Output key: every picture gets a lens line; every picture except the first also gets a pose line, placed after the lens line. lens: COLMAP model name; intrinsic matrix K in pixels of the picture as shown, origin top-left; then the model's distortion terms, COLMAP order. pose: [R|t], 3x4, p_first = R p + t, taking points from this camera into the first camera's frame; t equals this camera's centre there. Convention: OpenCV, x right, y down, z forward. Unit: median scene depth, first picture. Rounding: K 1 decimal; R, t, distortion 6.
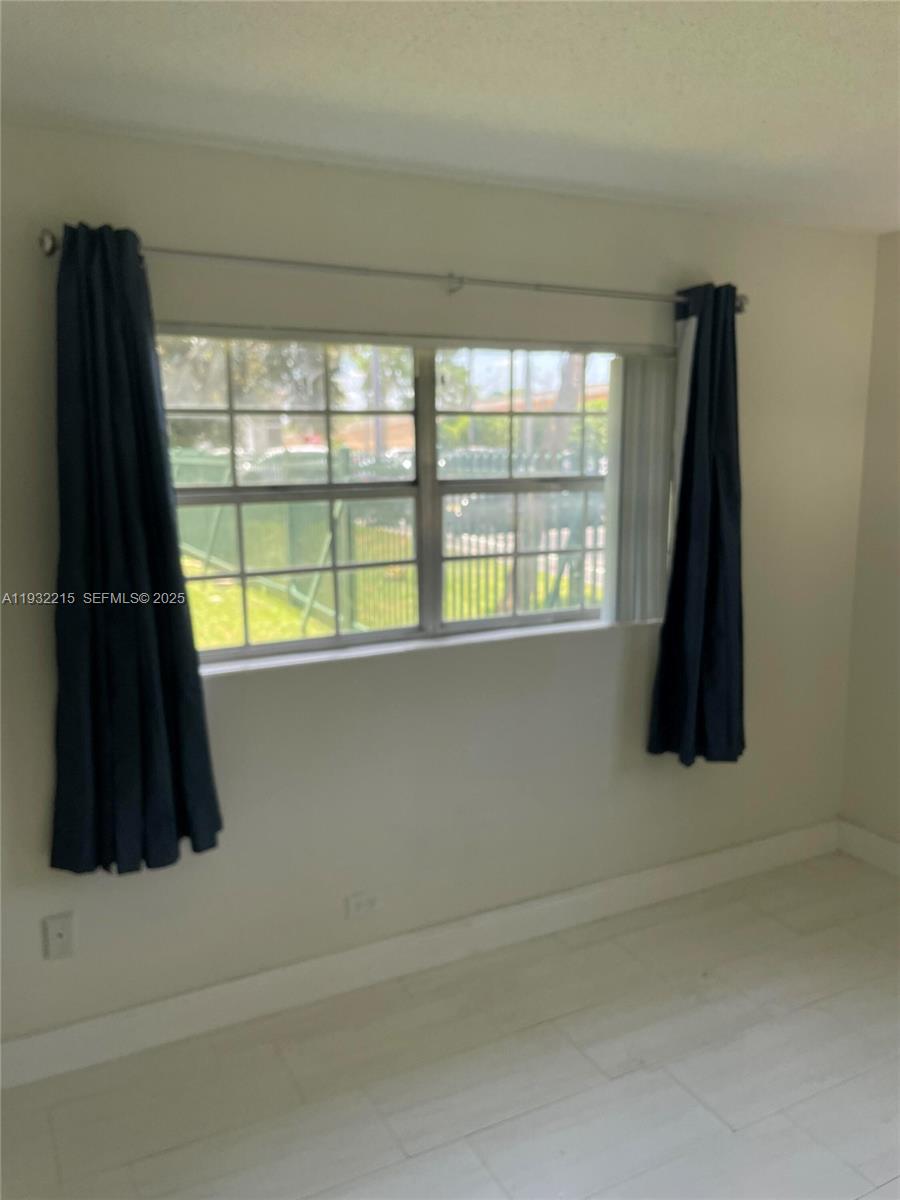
lens RADIAL K [[921.6, 0, 450.0], [0, 921.6, 600.0], [0, 0, 1]] dist [0.089478, -0.000265]
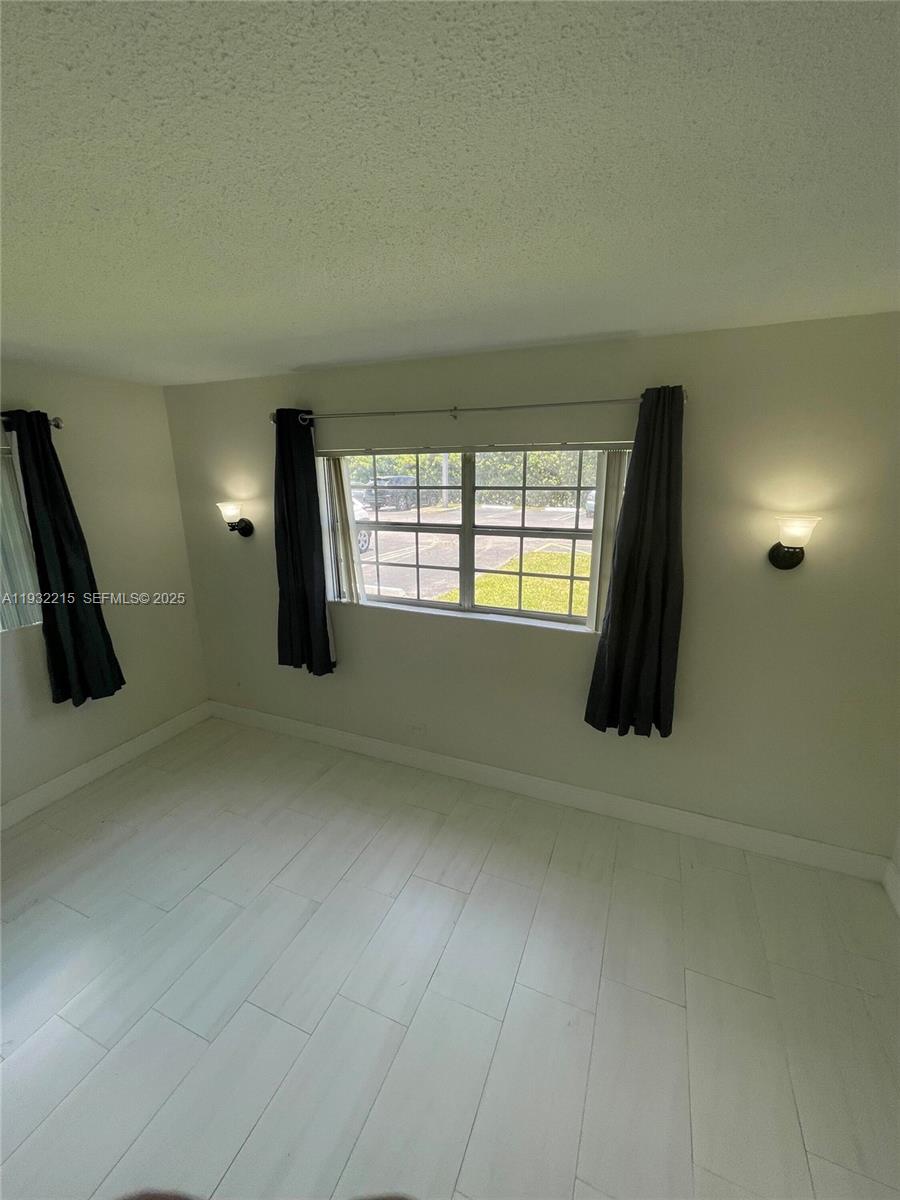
lens RADIAL K [[480.0, 0, 450.0], [0, 480.0, 600.0], [0, 0, 1]] dist [0.138918, -0.000008]
pose [[0.662746, 0.172073, -0.728807, 0.655328], [-0.154242, 0.983740, 0.092002, -0.064611], [0.732788, 0.051439, 0.678510, 0.329882]]
